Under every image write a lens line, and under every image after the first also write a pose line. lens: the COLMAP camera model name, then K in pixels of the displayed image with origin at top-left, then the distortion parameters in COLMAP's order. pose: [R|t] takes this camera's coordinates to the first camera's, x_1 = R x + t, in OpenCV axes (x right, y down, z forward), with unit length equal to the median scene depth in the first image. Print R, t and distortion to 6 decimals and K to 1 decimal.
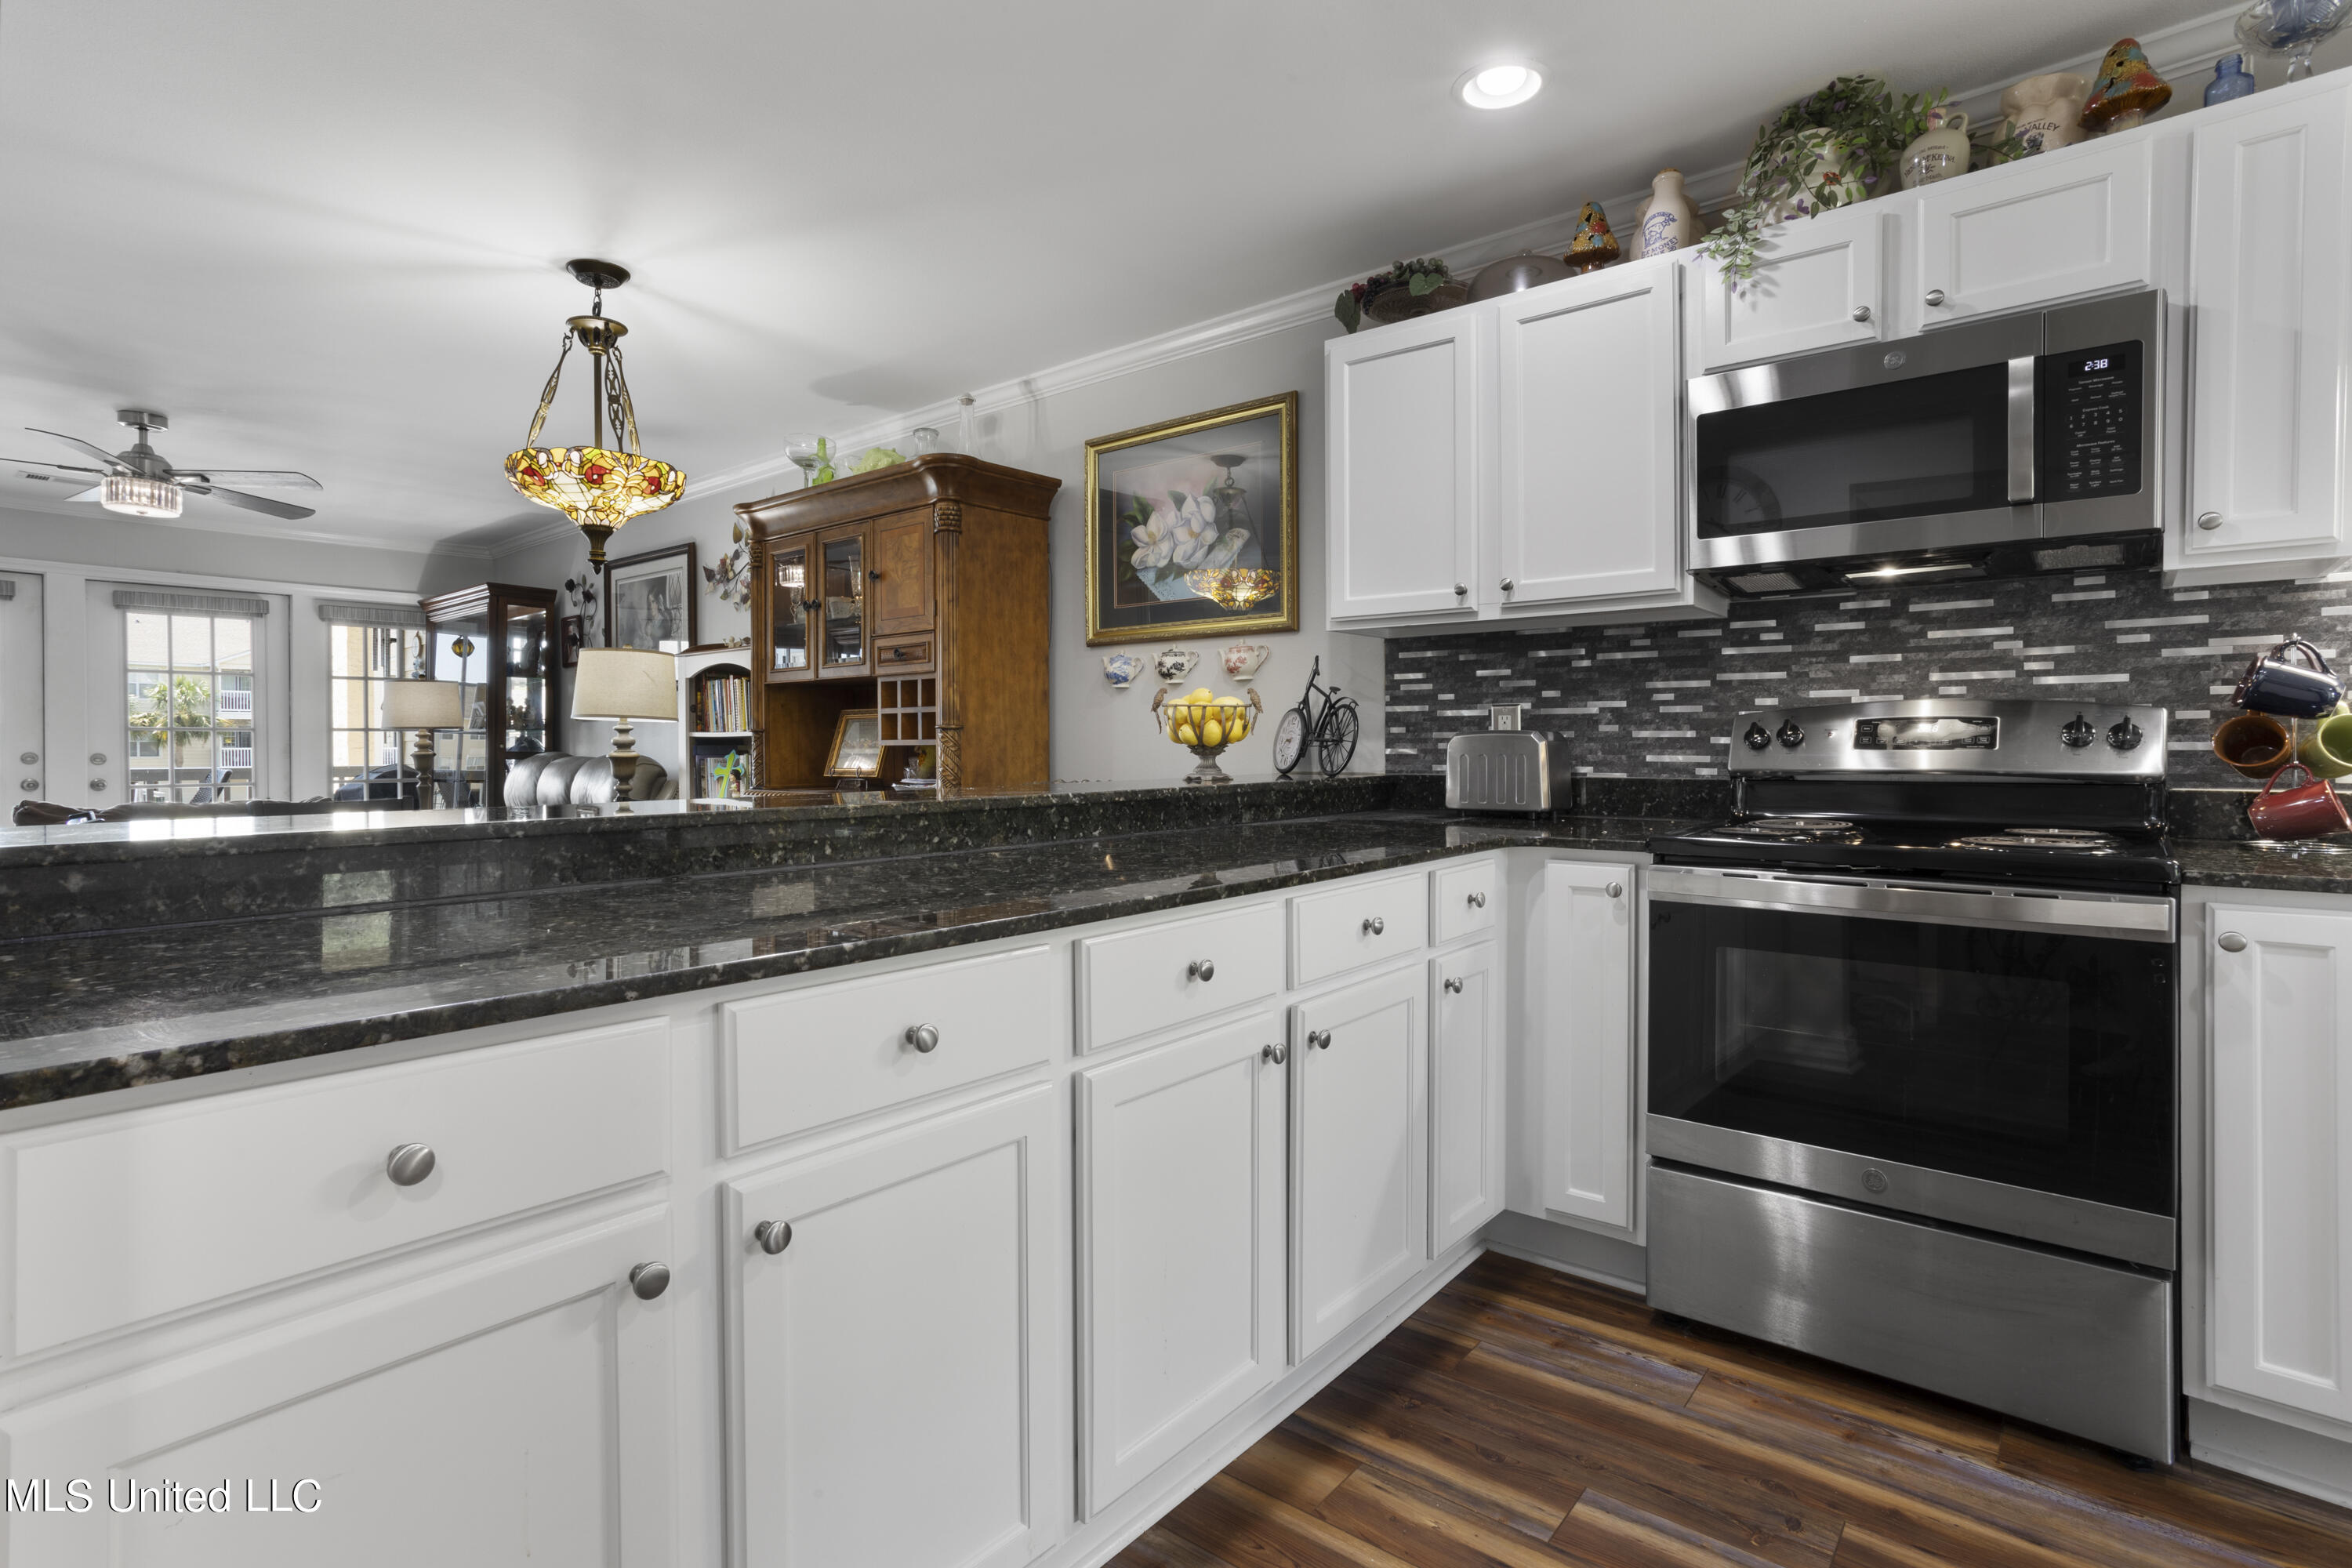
lens RADIAL K [[1139.8, 0, 1162.1], [0, 1139.8, 755.8], [0, 0, 1]] dist [-0.043991, 0.023047]
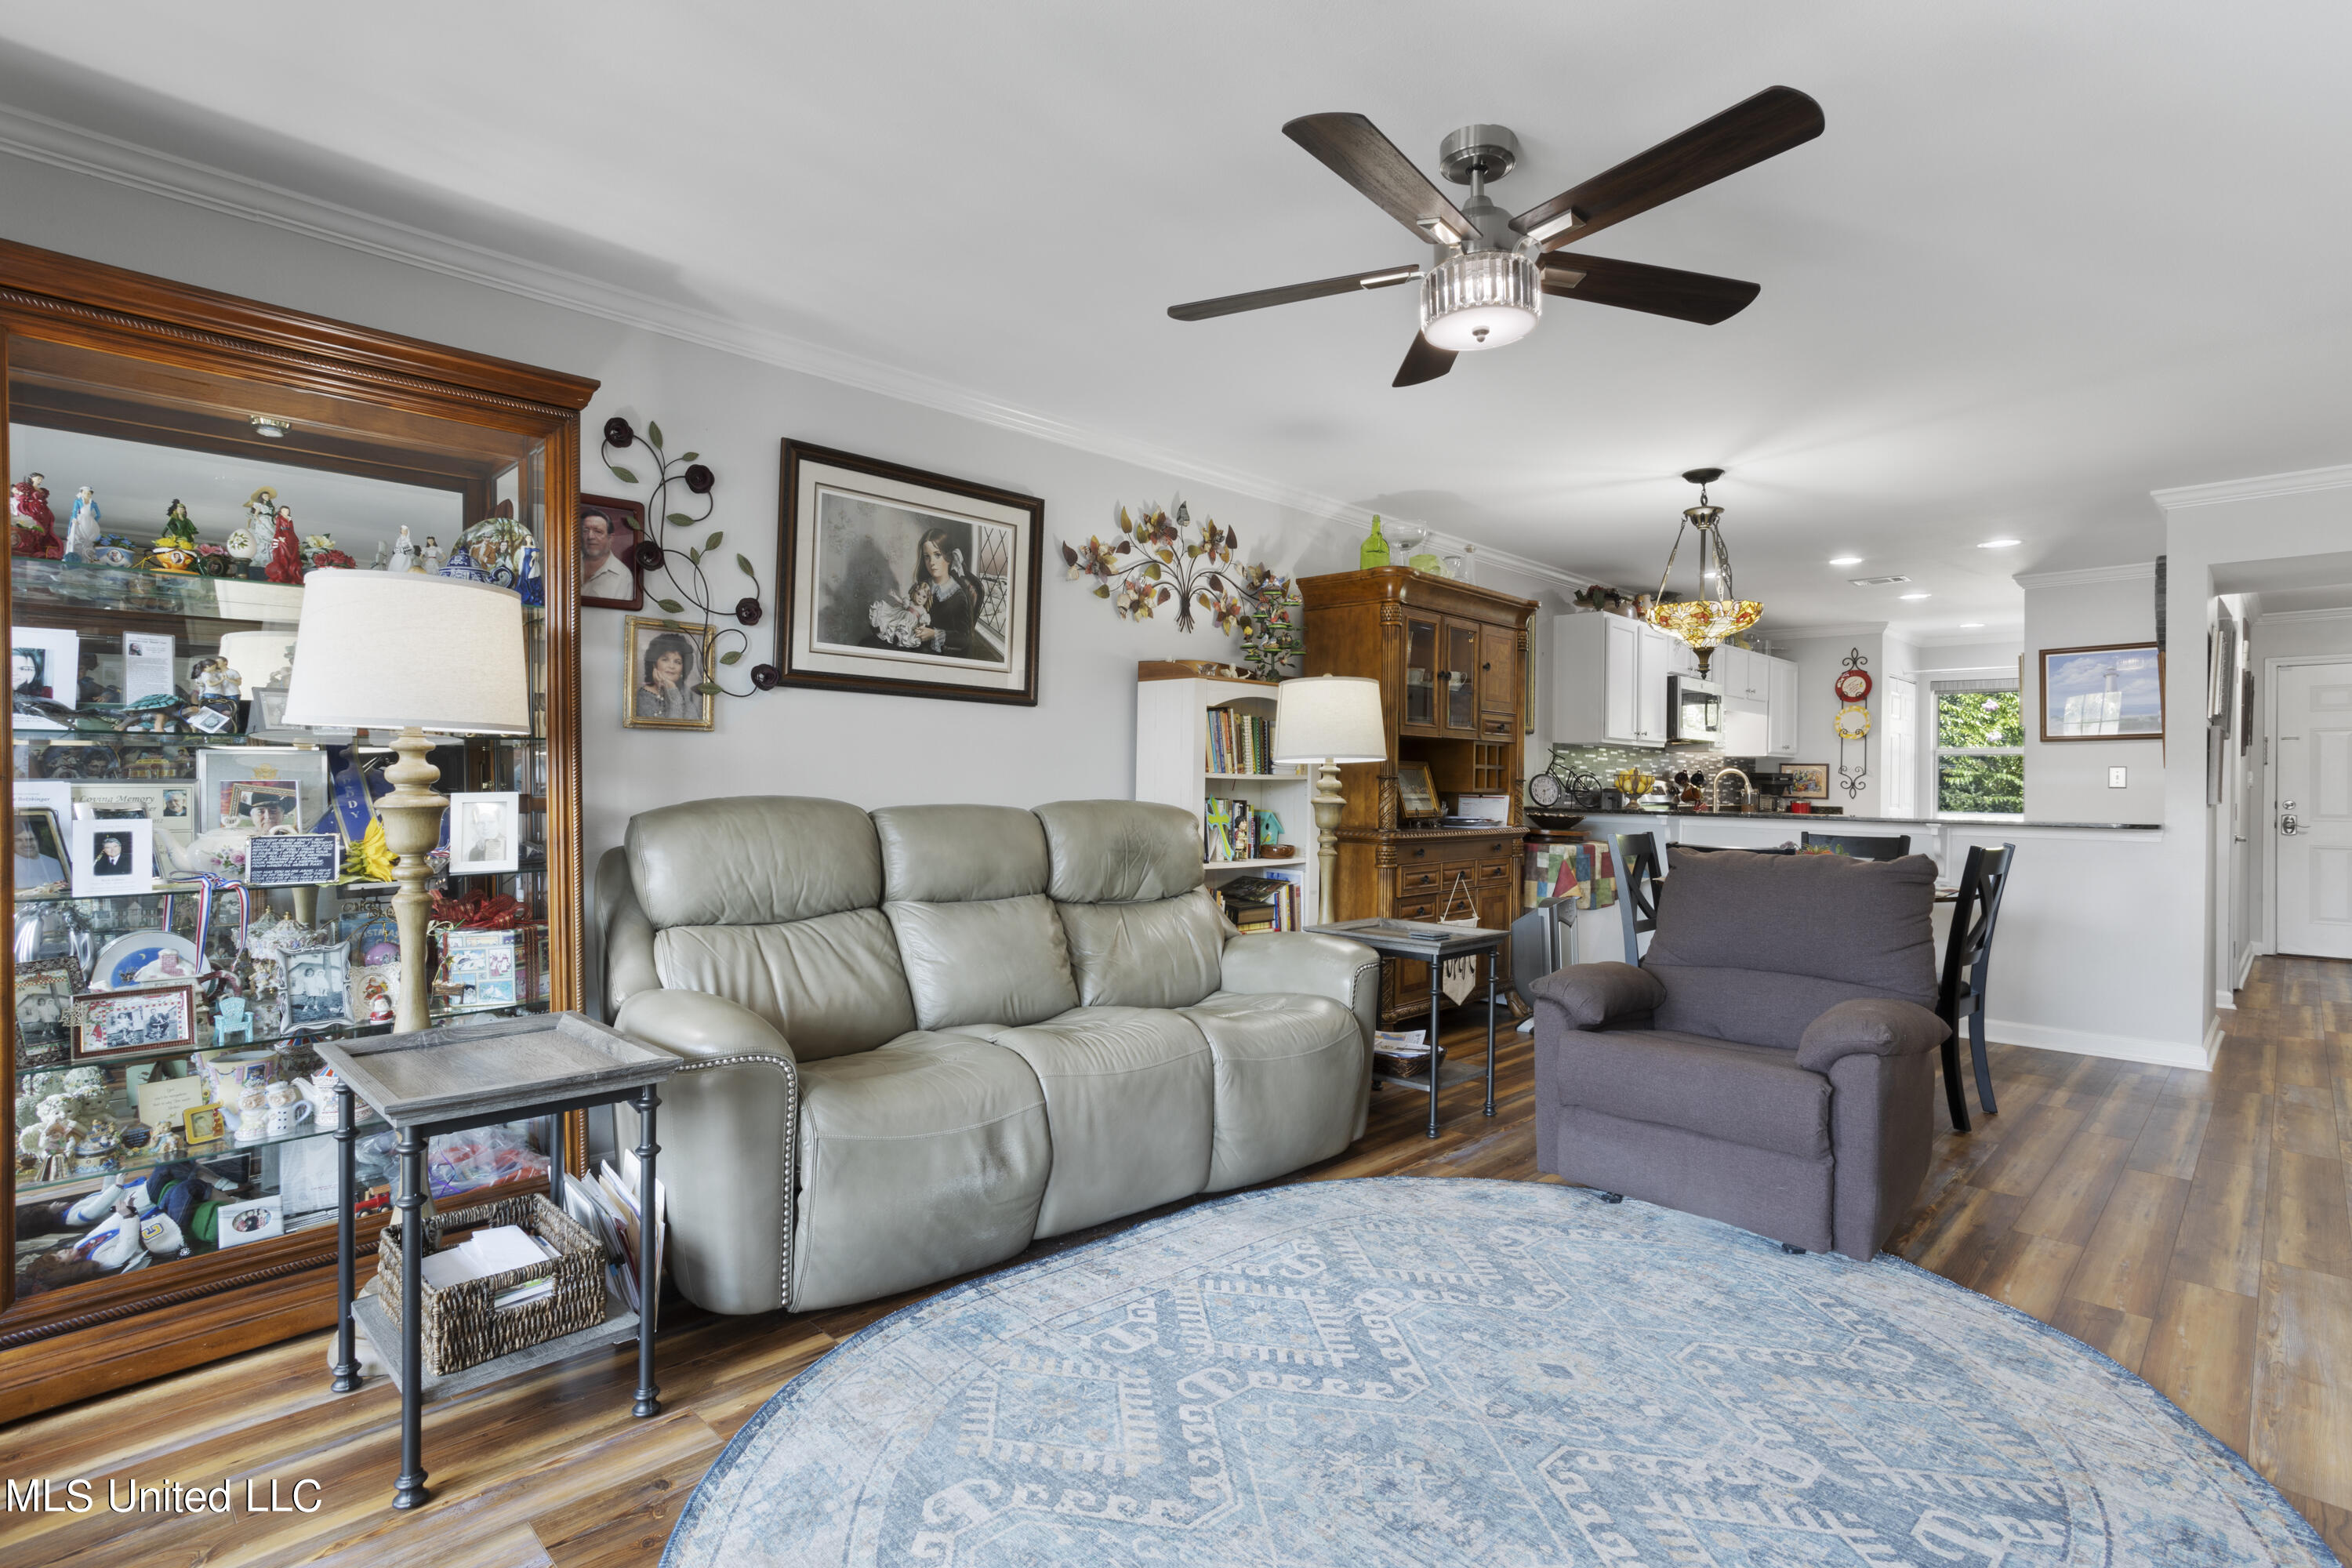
lens RADIAL K [[1139.8, 0, 1166.3], [0, 1139.8, 782.0], [0, 0, 1]] dist [-0.043991, 0.023047]
pose [[0.100206, 0.007903, 0.994935, -2.526123], [-0.003633, 0.999965, -0.007577, -0.013748], [-0.994960, -0.002855, 0.100231, 1.920124]]
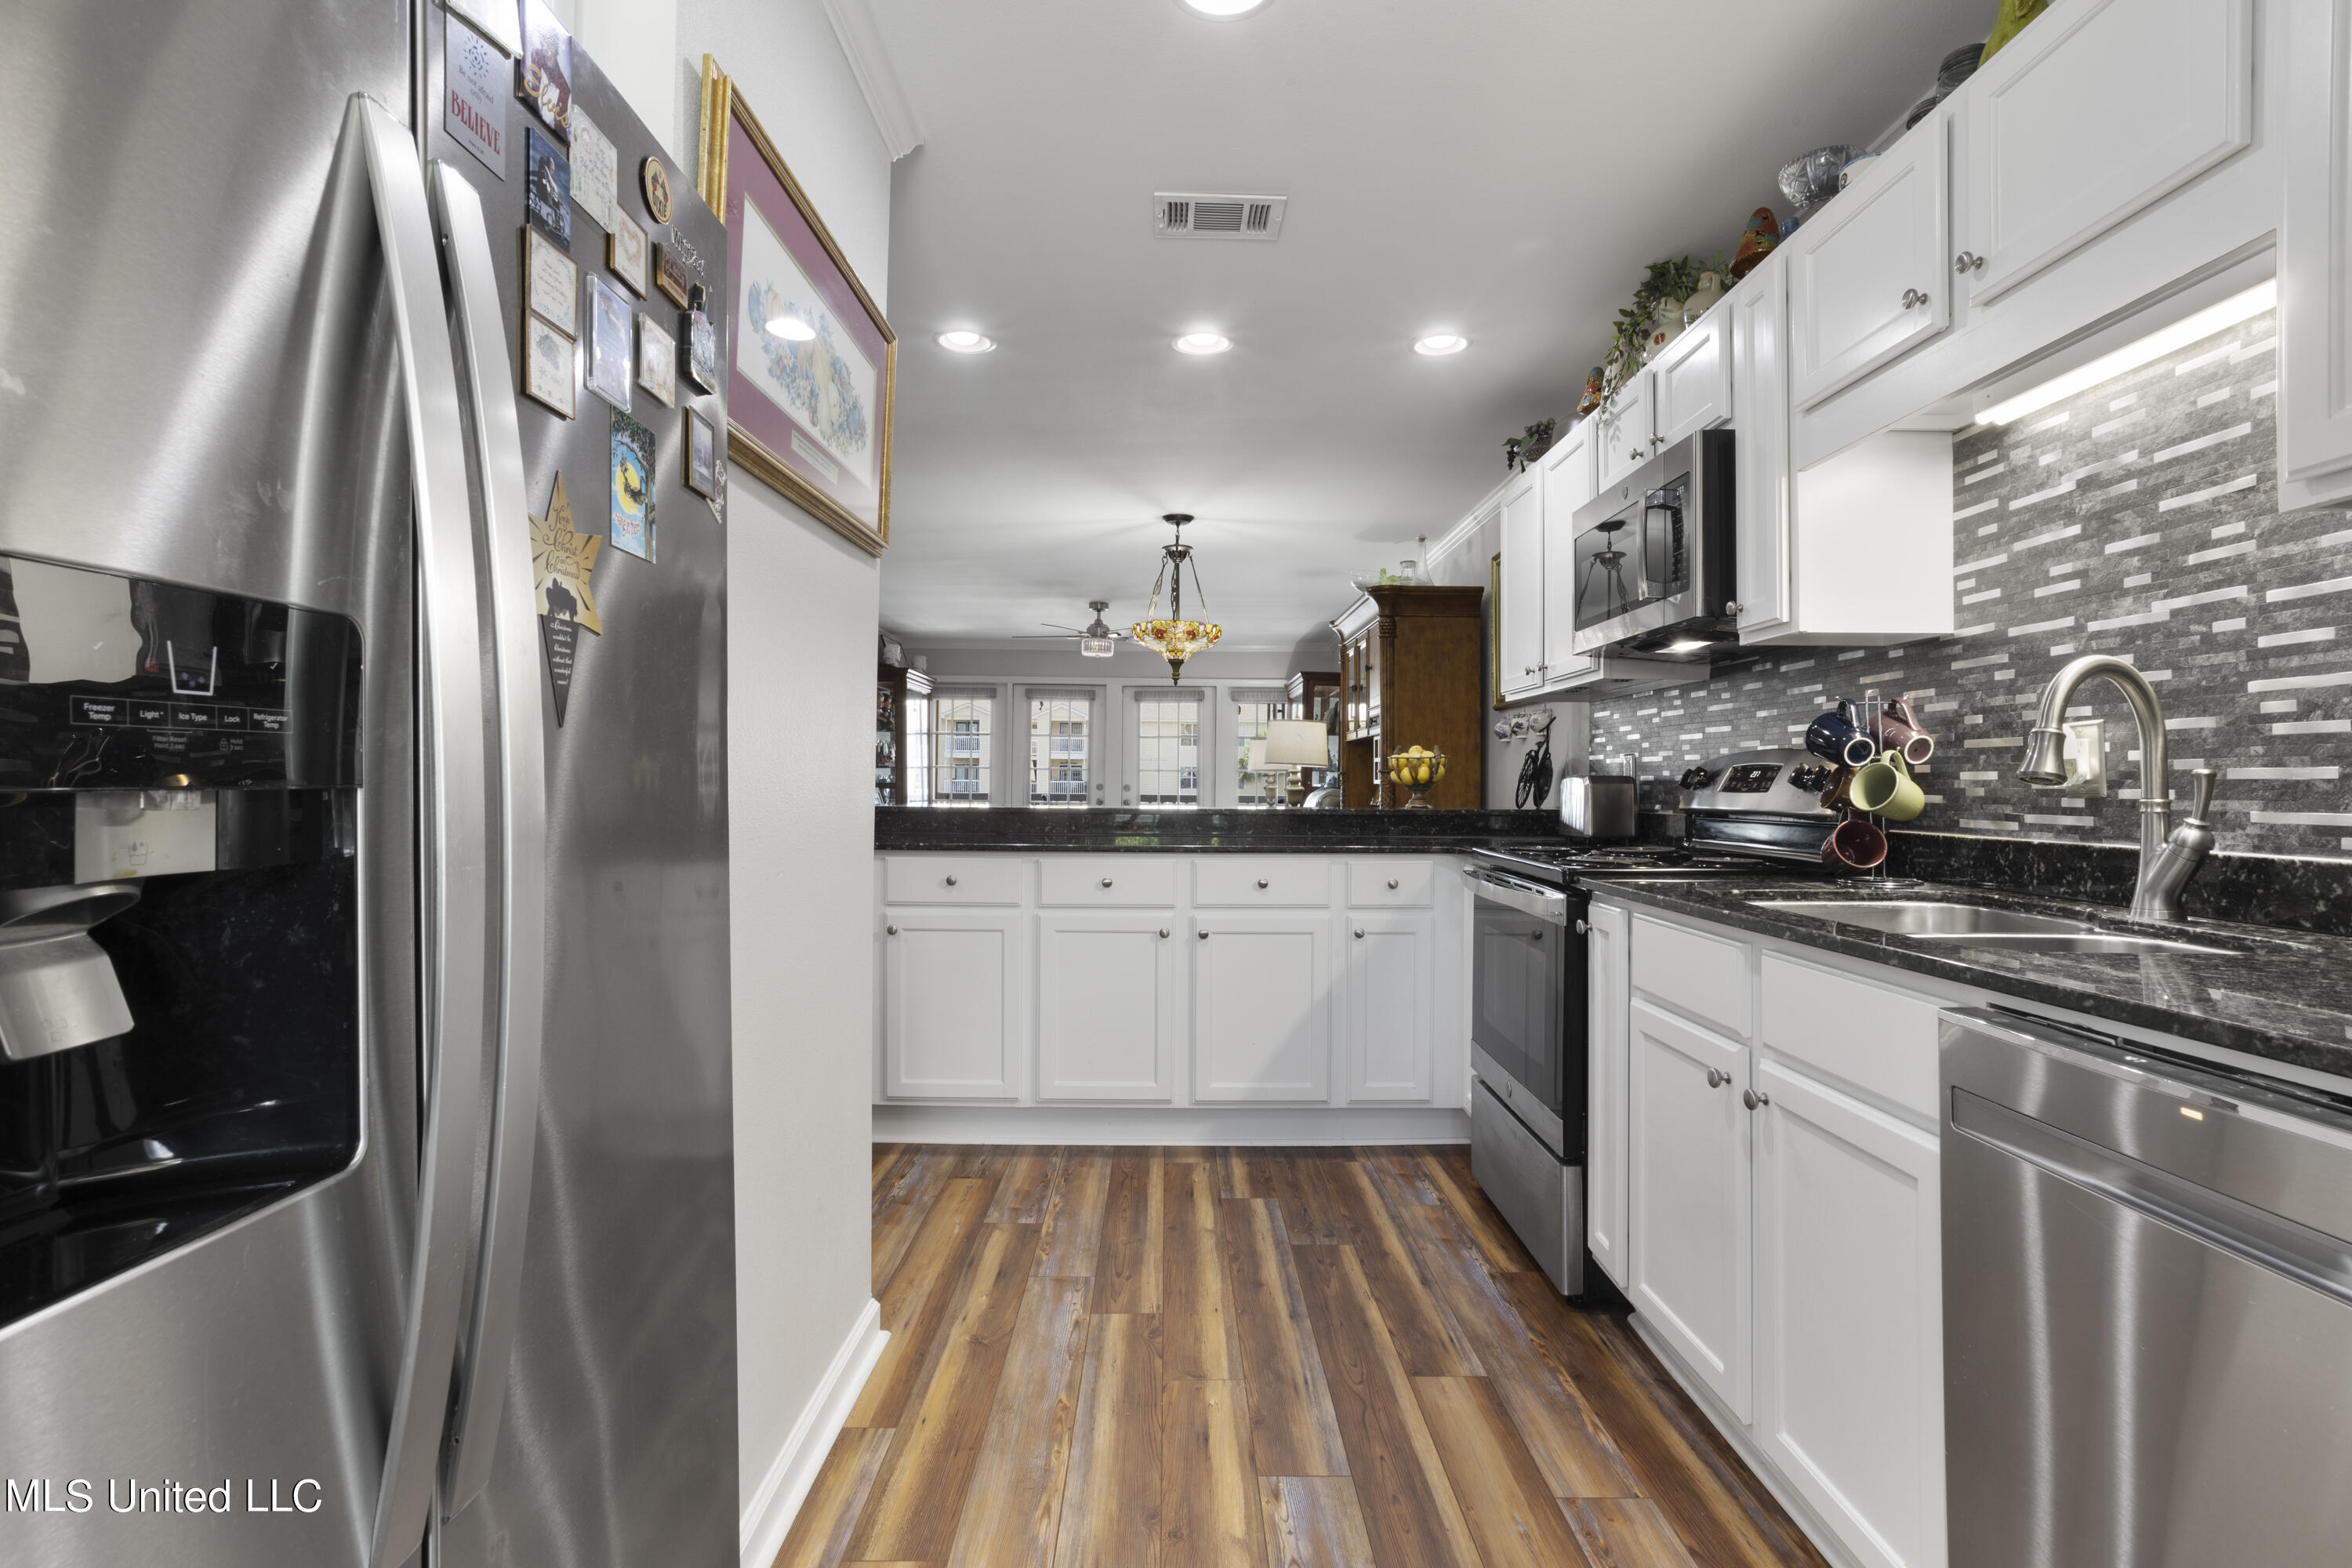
lens RADIAL K [[1139.8, 0, 1157.1], [0, 1139.8, 771.0], [0, 0, 1]] dist [-0.043991, 0.023047]
pose [[0.631829, -0.001380, -0.775107, 1.105660], [-0.015385, 0.999779, -0.014321, -0.001458], [0.774955, 0.020973, 0.631668, -0.207242]]
